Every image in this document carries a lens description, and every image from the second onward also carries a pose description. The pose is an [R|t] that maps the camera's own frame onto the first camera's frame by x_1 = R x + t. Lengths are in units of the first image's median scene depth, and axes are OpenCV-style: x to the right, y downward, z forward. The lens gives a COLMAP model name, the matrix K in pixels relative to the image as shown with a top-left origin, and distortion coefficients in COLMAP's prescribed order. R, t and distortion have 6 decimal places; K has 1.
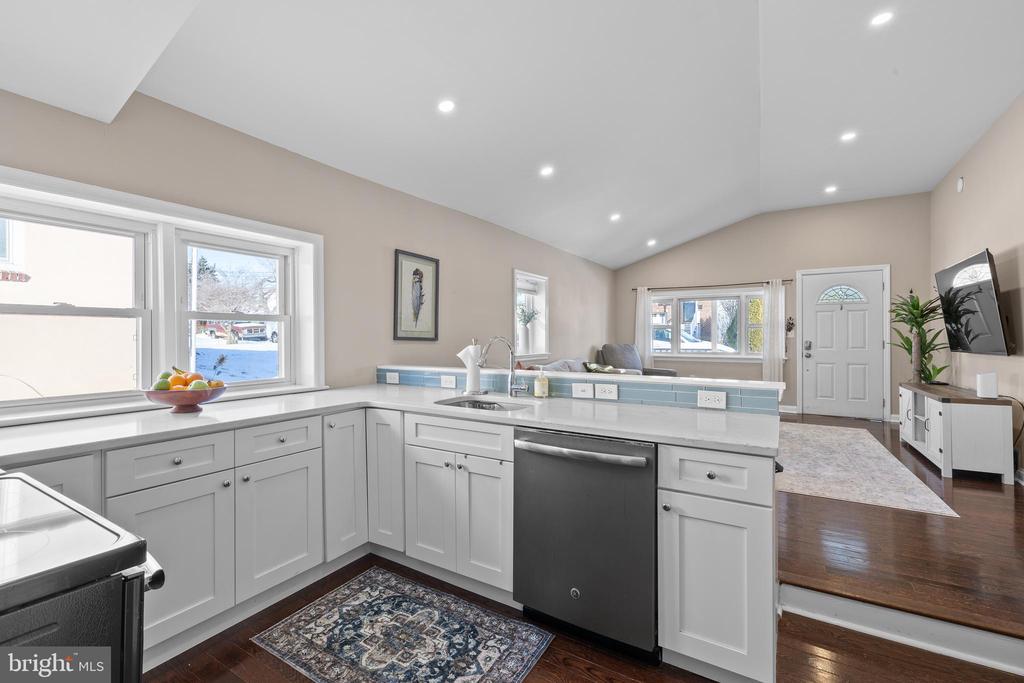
lens RADIAL K [[434.9, 0, 514.6], [0, 434.9, 337.2], [0, 0, 1]] dist [0.000153, -0.000011]
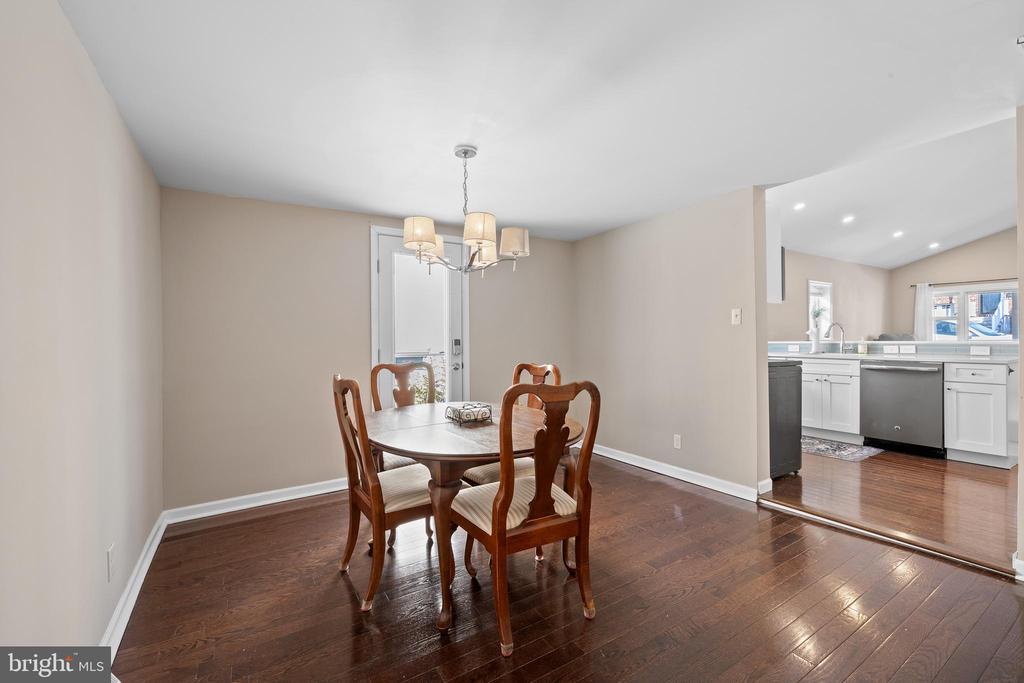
lens RADIAL K [[434.9, 0, 511.9], [0, 434.9, 342.4], [0, 0, 1]] dist [0.000153, -0.000011]
pose [[0.897003, -0.004307, -0.442004, -0.333788], [0.008035, 0.999946, 0.006563, 0.043388], [0.441952, -0.009439, 0.896989, -0.984487]]
